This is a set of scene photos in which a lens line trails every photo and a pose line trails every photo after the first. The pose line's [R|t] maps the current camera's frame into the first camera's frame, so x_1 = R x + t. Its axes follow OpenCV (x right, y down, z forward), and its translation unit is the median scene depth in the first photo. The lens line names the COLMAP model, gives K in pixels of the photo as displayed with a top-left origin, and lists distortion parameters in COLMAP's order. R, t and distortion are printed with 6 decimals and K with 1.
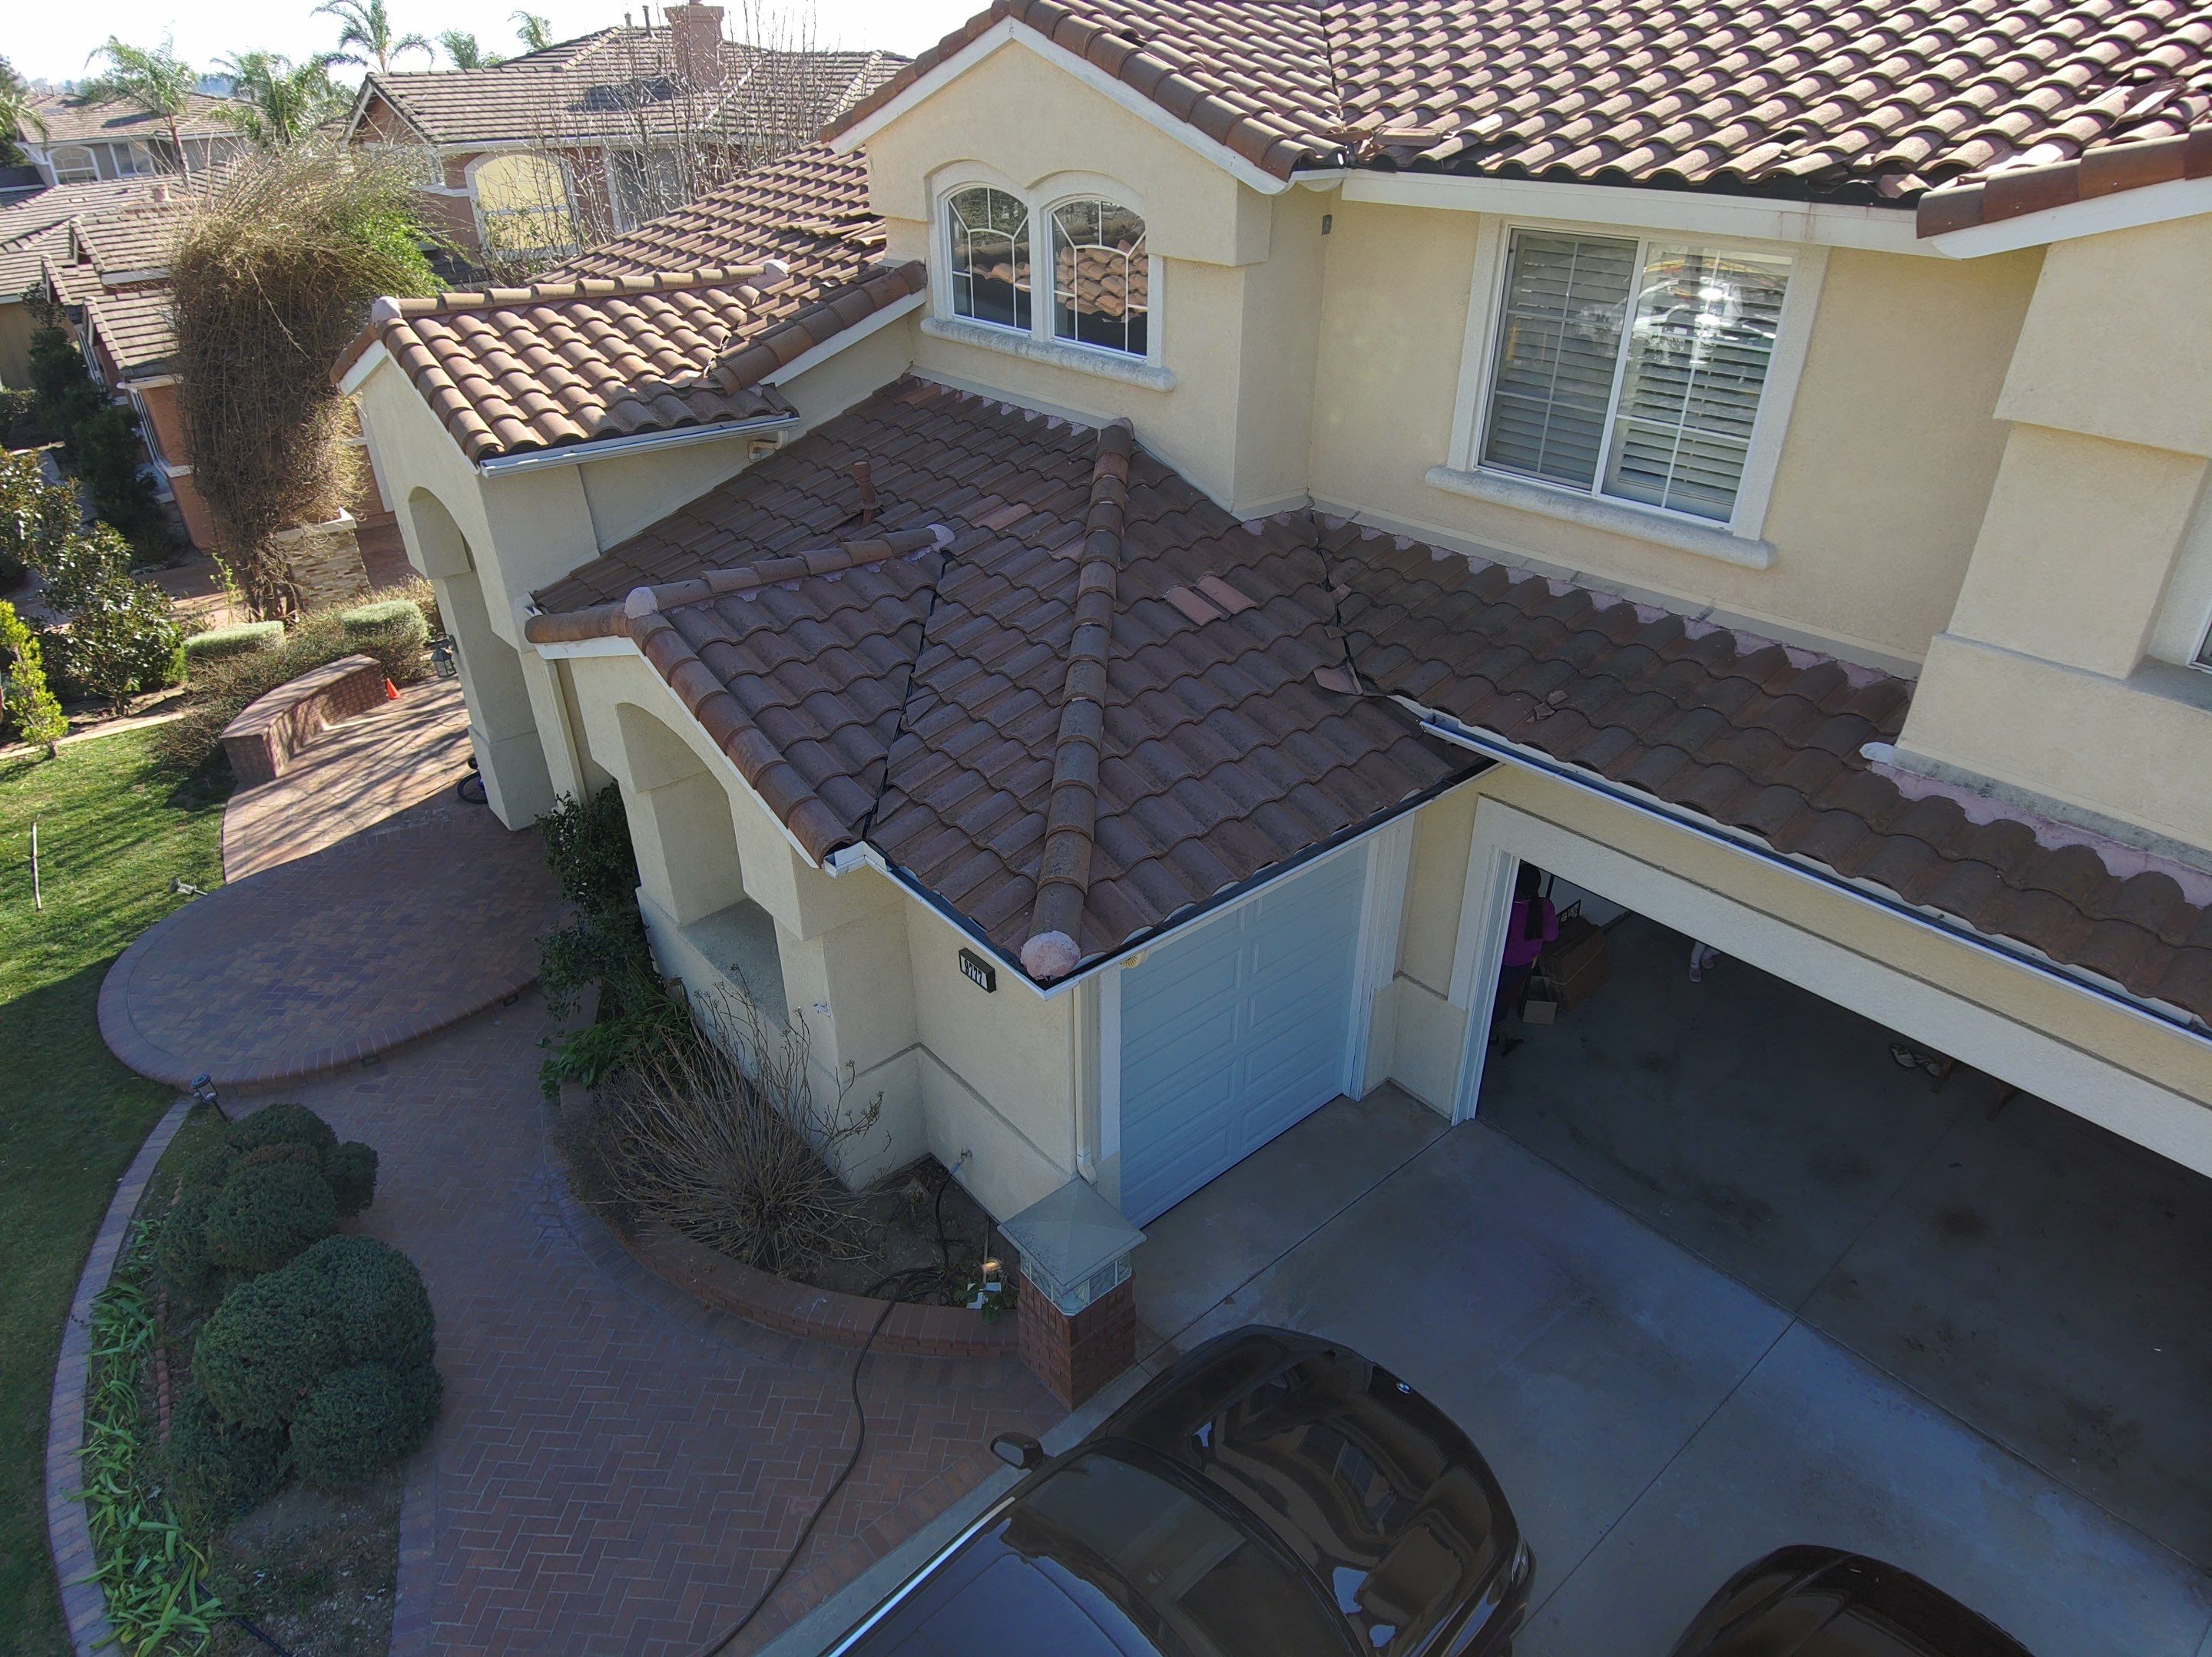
lens RADIAL K [[1323.7, 0, 1107.0], [0, 1323.7, 835.6], [0, 0, 1]] dist [0.078777, -0.101504]
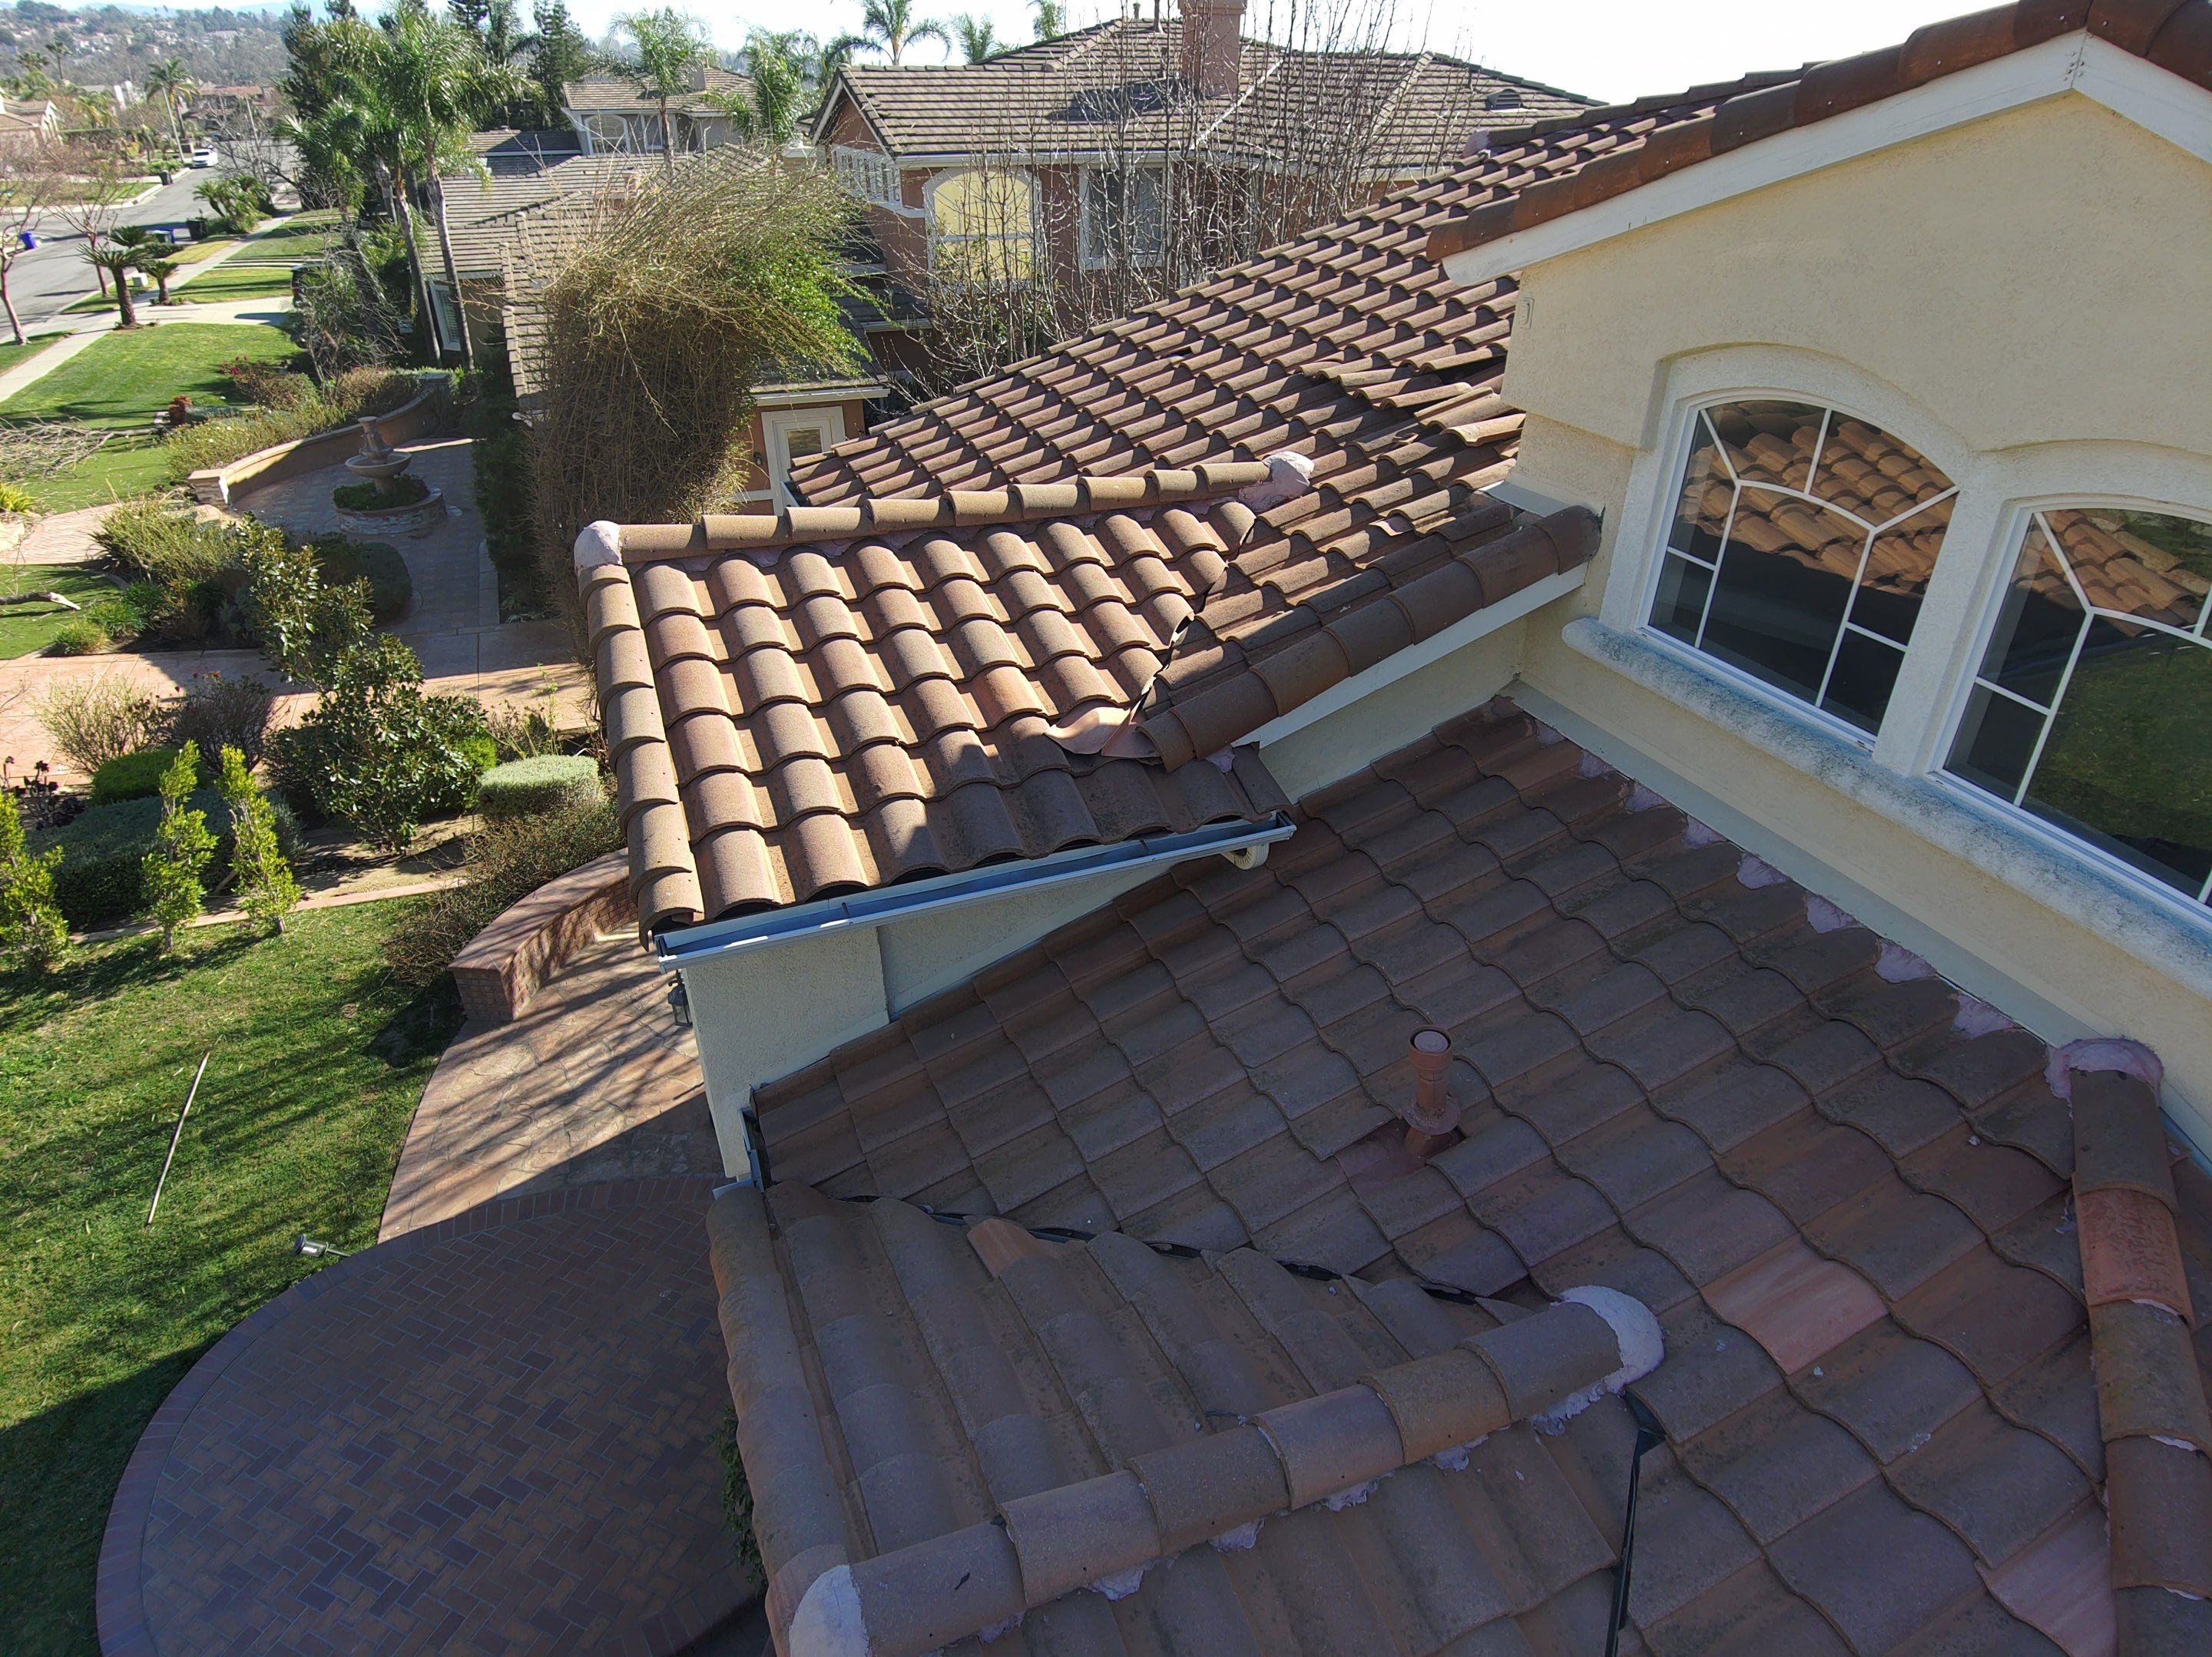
lens RADIAL K [[1310.2, 0, 1108.2], [0, 1310.2, 835.6], [0, 0, 1]] dist [0.105370, -0.126361]
pose [[0.949987, 0.167246, -0.263730, -0.194265], [-0.165689, 0.985772, 0.028302, -0.361178], [0.264711, 0.016811, 0.964181, 0.591329]]
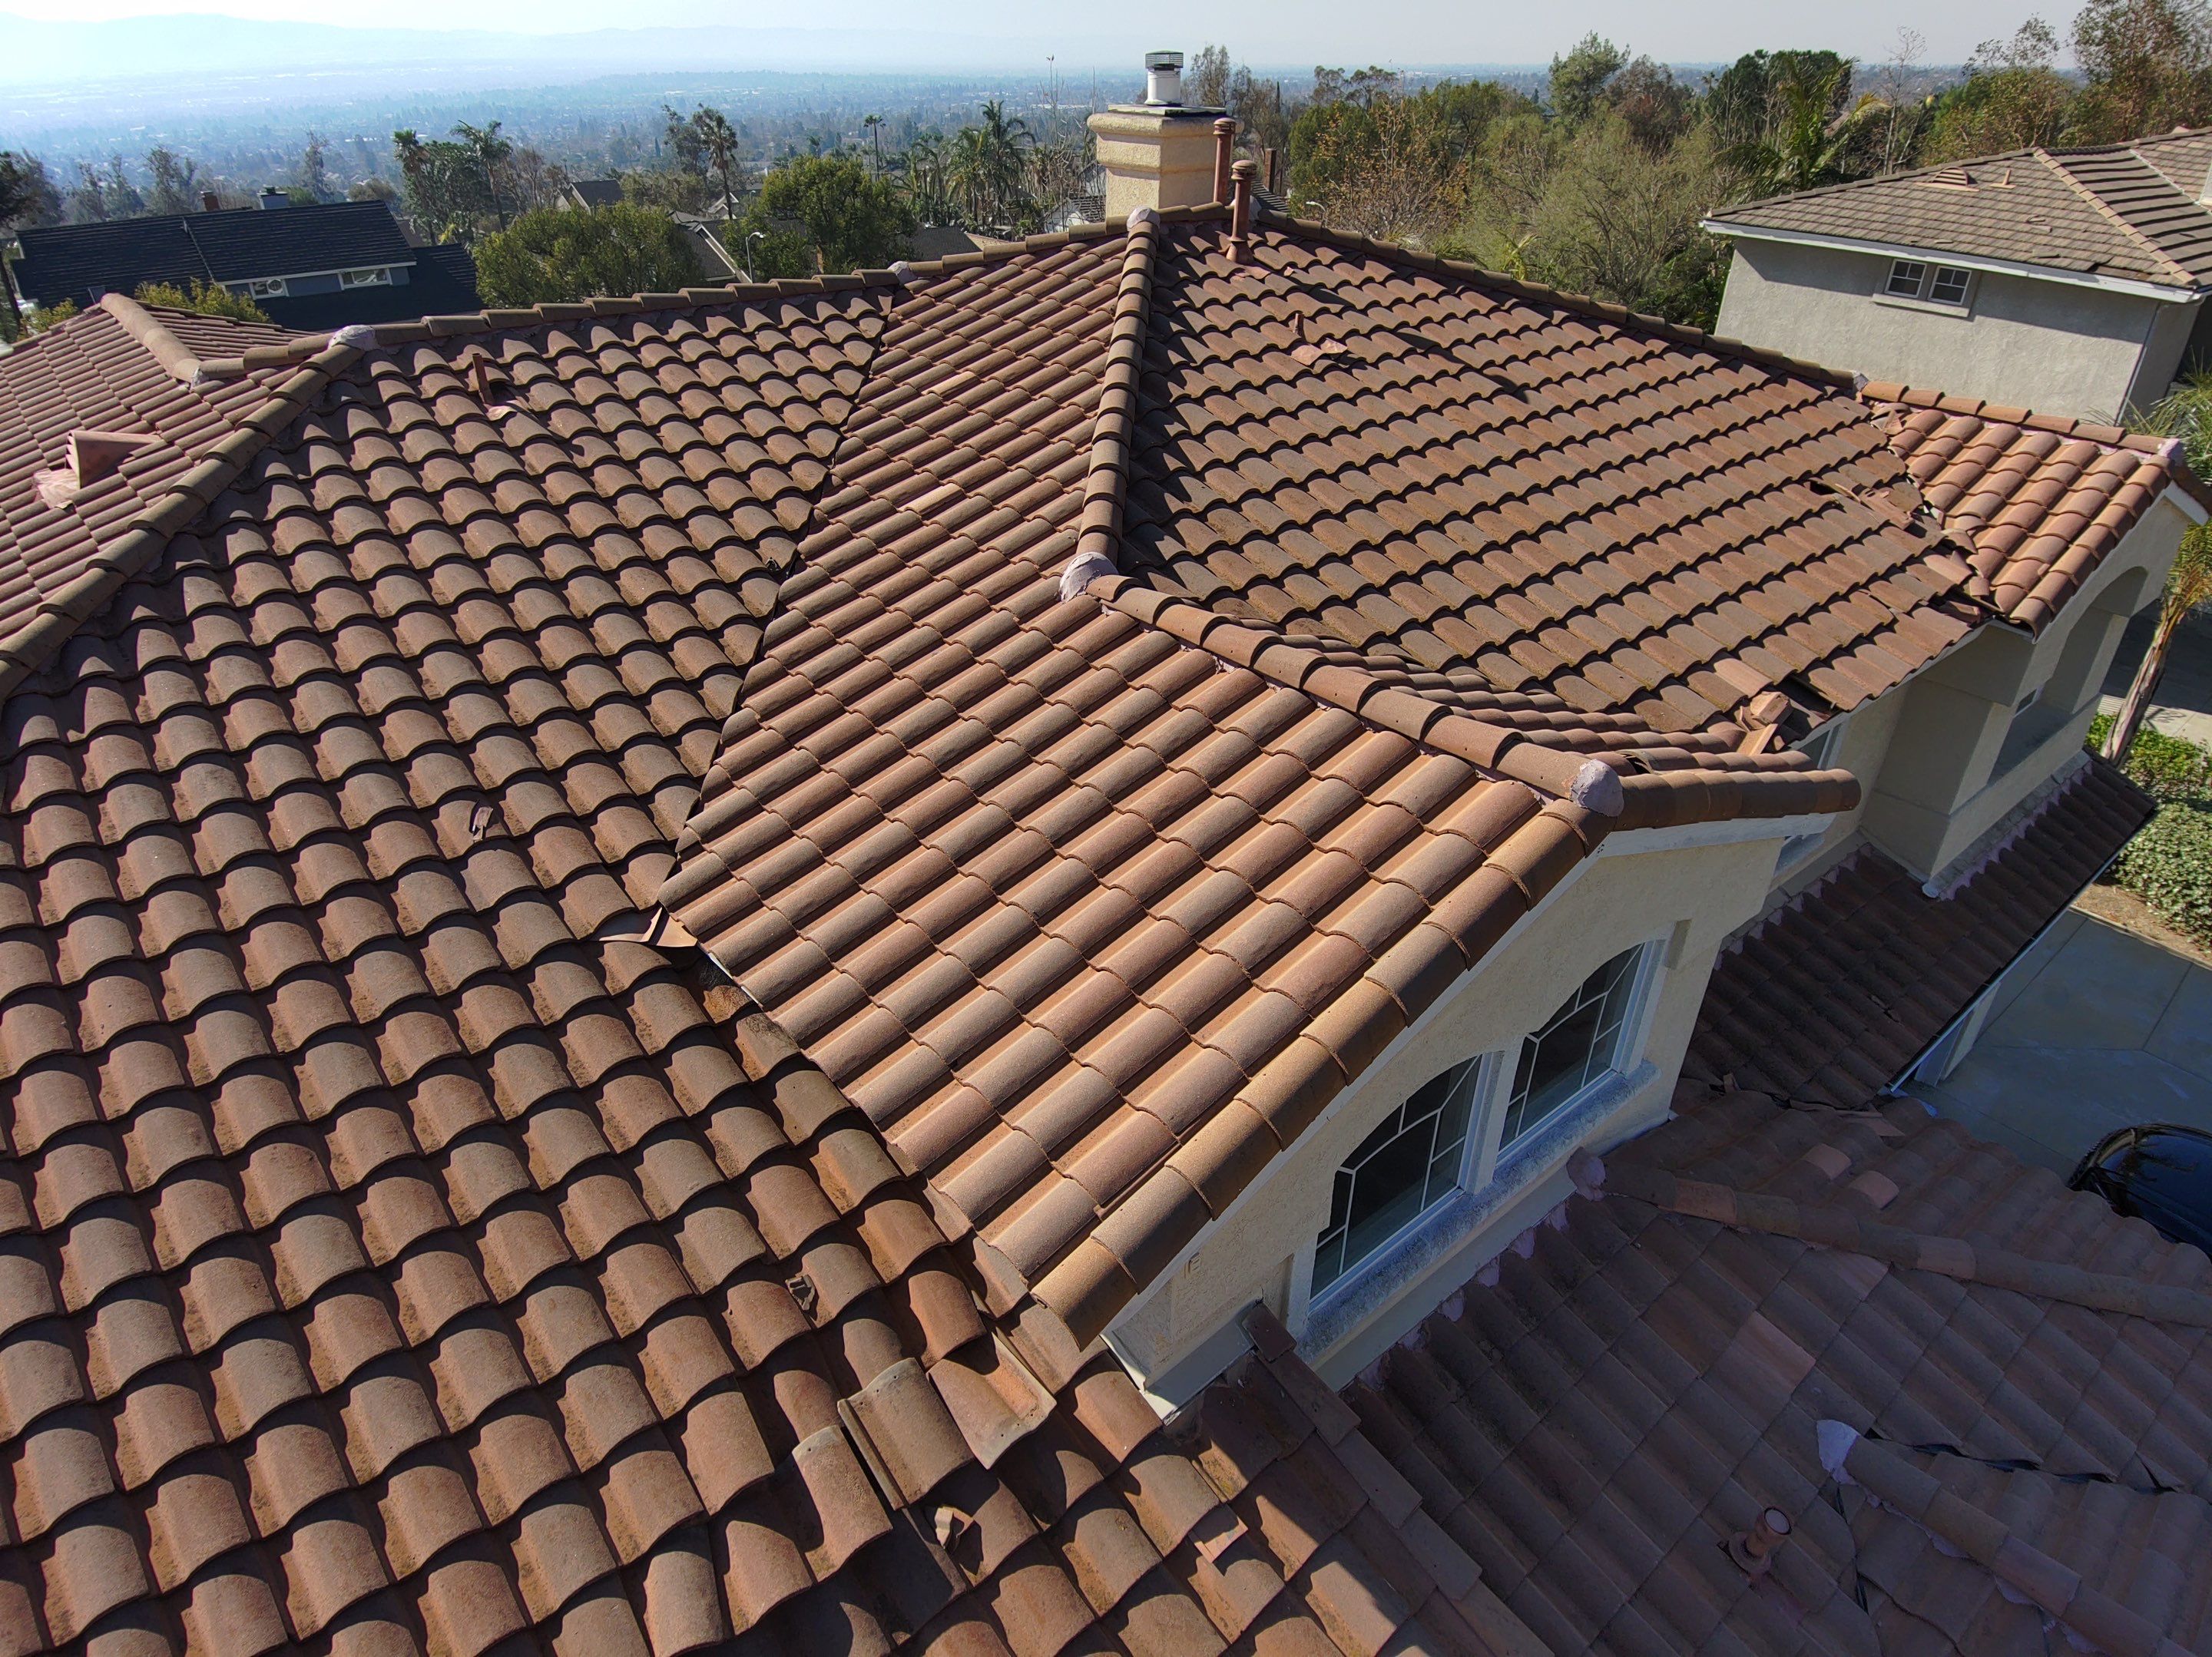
lens RADIAL K [[1305.2, 0, 1107.7], [0, 1305.2, 835.6], [0, 0, 1]] dist [0.097565, -0.140685]
pose [[0.001368, -0.523185, 0.852218, -0.562182], [0.495205, 0.740742, 0.453953, -0.979234], [-0.868775, 0.421402, 0.260097, 1.043416]]
